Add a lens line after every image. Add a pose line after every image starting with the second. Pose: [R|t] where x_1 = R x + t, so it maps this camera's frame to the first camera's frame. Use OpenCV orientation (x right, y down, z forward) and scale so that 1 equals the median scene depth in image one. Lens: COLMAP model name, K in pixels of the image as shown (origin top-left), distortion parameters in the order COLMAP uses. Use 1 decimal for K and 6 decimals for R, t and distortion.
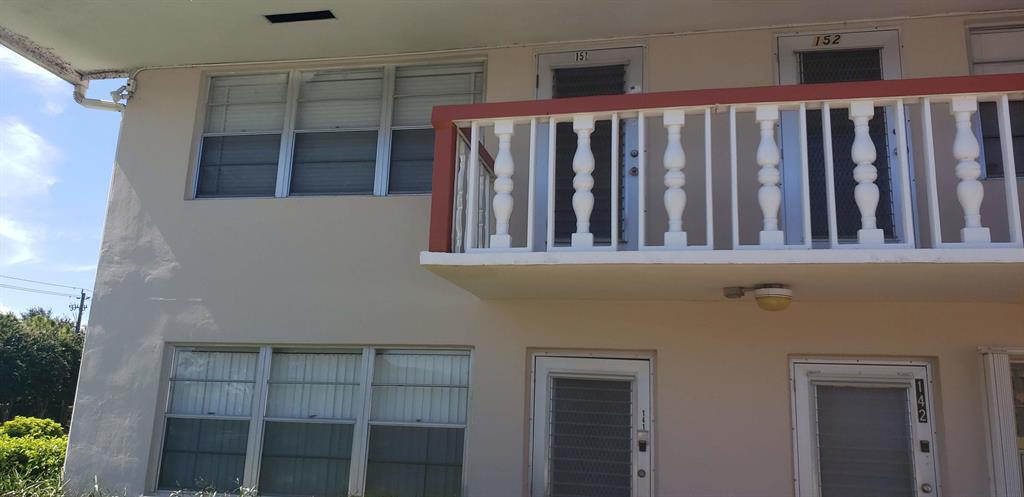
lens RADIAL K [[803.5, 0, 510.3], [0, 803.5, 234.3], [0, 0, 1]] dist [0.001343, 0.000092]
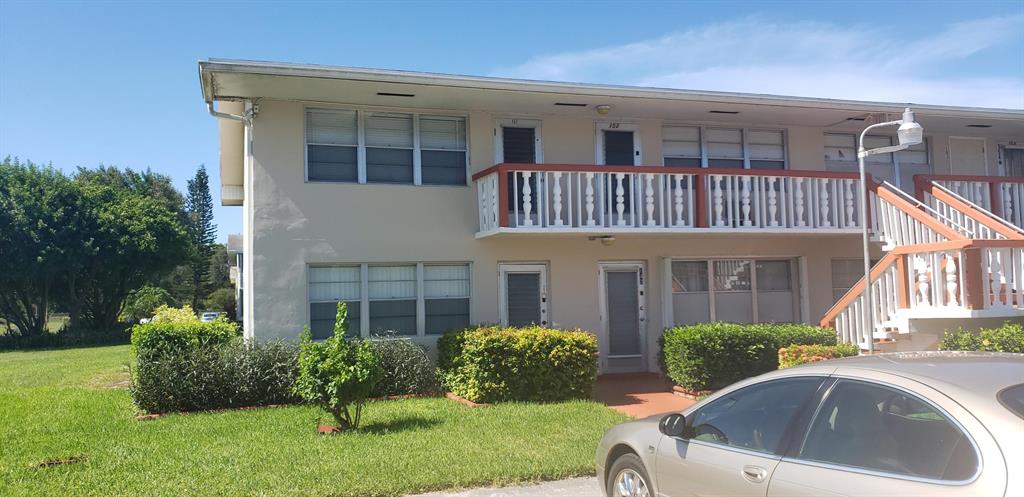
lens RADIAL K [[823.3, 0, 526.9], [0, 823.3, 235.1], [0, 0, 1]] dist [0.084065, 0.000098]
pose [[0.843361, -0.020786, 0.536945, -1.031426], [-0.067547, 0.987224, 0.144312, -0.238590], [-0.533084, -0.157976, 0.831183, -0.840461]]
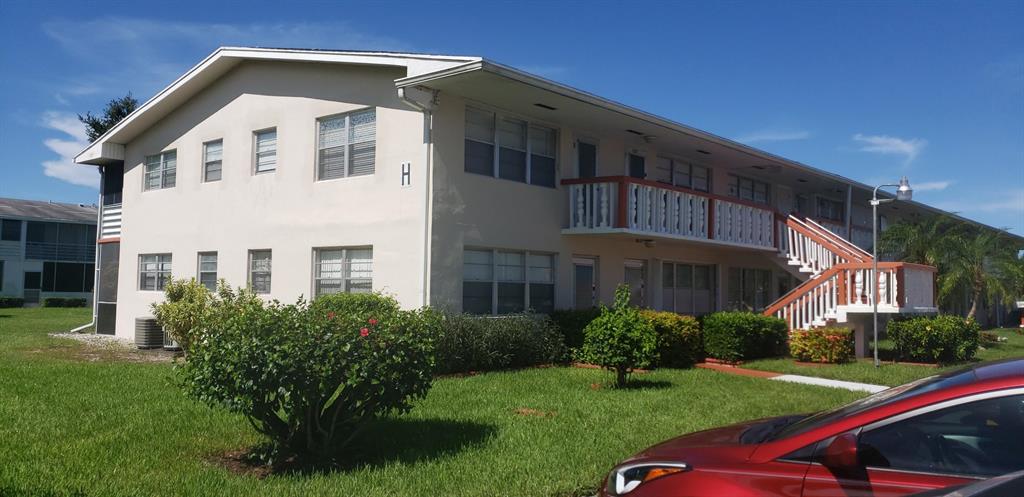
lens RADIAL K [[803.5, 0, 510.3], [0, 803.5, 234.3], [0, 0, 1]] dist [0.001343, 0.000092]
pose [[0.490340, 0.031070, 0.870977, -2.168472], [-0.208325, 0.974573, 0.082516, -0.086044], [-0.846267, -0.221907, 0.484344, -0.077271]]
